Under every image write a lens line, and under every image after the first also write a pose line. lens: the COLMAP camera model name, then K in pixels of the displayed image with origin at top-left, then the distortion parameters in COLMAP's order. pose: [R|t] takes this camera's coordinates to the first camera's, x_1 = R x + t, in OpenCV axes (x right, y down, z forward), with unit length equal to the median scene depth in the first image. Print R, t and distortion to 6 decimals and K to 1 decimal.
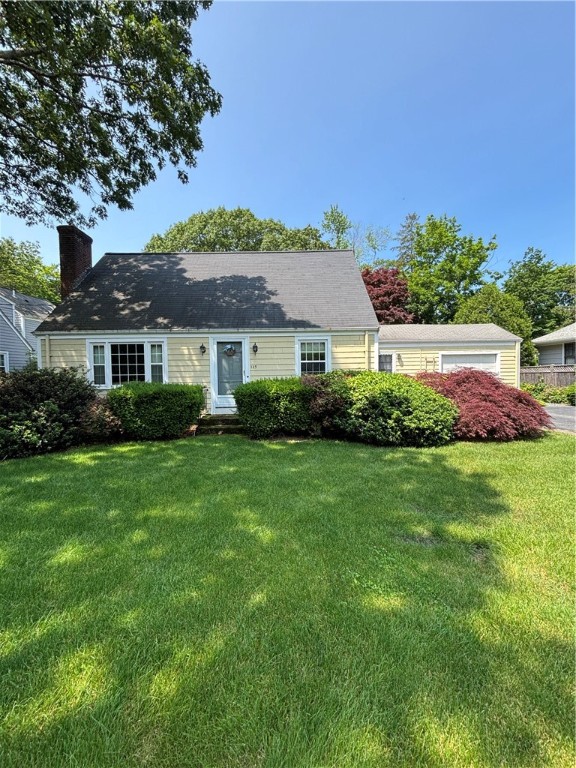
lens RADIAL K [[309.8, 0, 287.0], [0, 309.8, 382.9], [0, 0, 1]] dist [-0.000663, 0.000647]
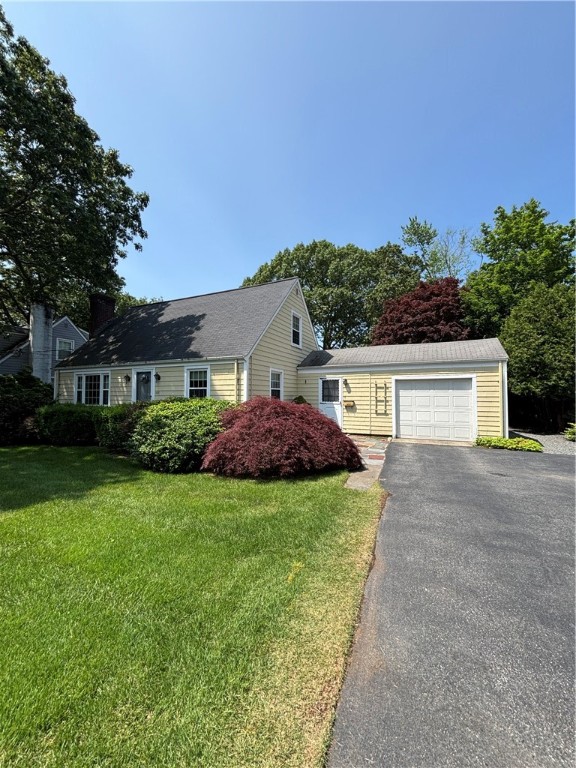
lens RADIAL K [[309.8, 0, 285.0], [0, 309.8, 384.2], [0, 0, 1]] dist [-0.000663, 0.000647]
pose [[0.899928, -0.002184, -0.436032, 0.844323], [-0.027464, 0.997718, -0.061682, -0.023998], [0.435172, 0.067485, 0.897815, 0.141204]]
